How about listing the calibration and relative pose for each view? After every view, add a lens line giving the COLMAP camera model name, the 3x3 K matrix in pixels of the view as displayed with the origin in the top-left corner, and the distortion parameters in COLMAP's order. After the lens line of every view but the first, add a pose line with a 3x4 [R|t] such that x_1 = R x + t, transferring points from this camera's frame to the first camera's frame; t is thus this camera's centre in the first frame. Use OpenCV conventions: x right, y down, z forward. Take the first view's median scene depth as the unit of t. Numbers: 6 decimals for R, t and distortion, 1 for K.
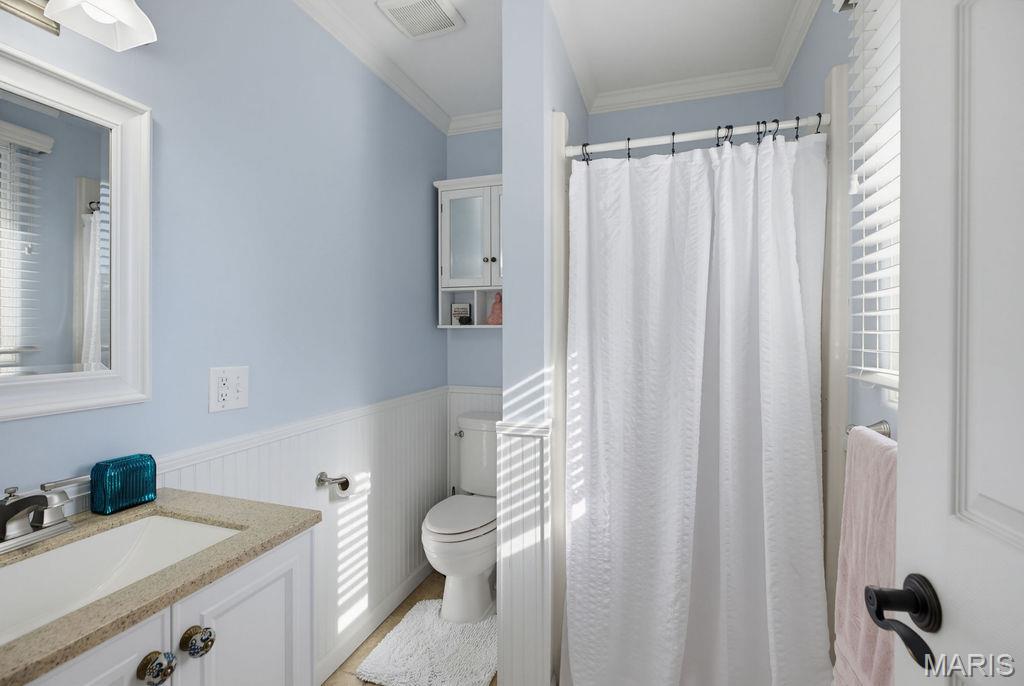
lens RADIAL K [[463.5, 0, 510.6], [0, 463.5, 335.1], [0, 0, 1]] dist [-0.000602, -0.000099]
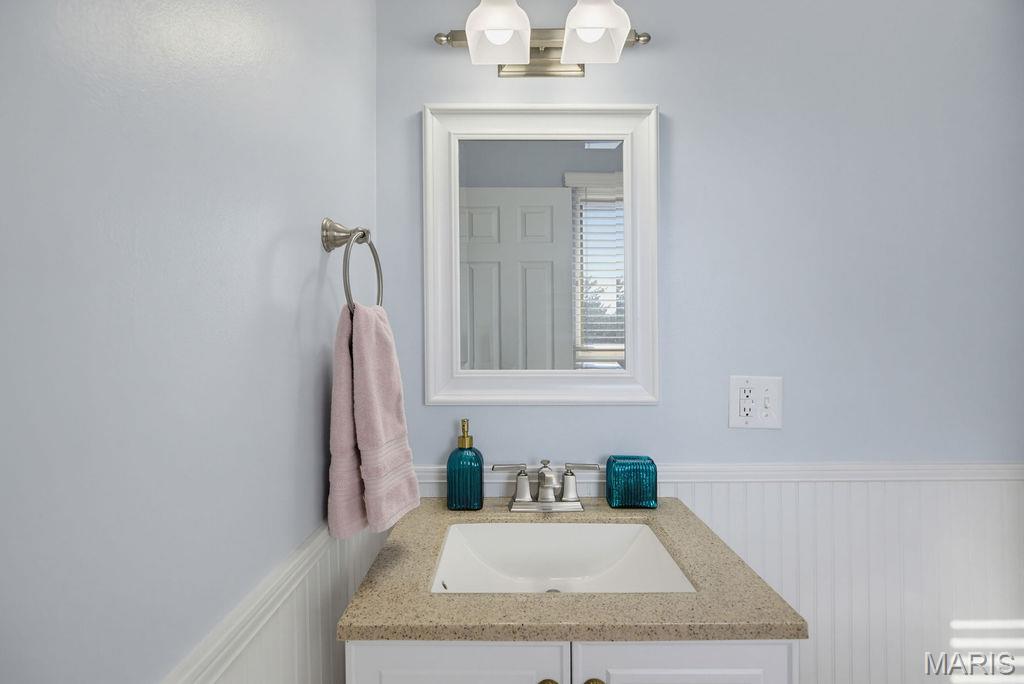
lens RADIAL K [[463.5, 0, 510.6], [0, 463.5, 334.1], [0, 0, 1]] dist [-0.000602, -0.000099]
pose [[0.318303, -0.004263, -0.947980, 0.051114], [-0.006665, 0.999955, -0.006735, 0.003063], [0.947966, 0.008462, 0.318260, 0.425861]]
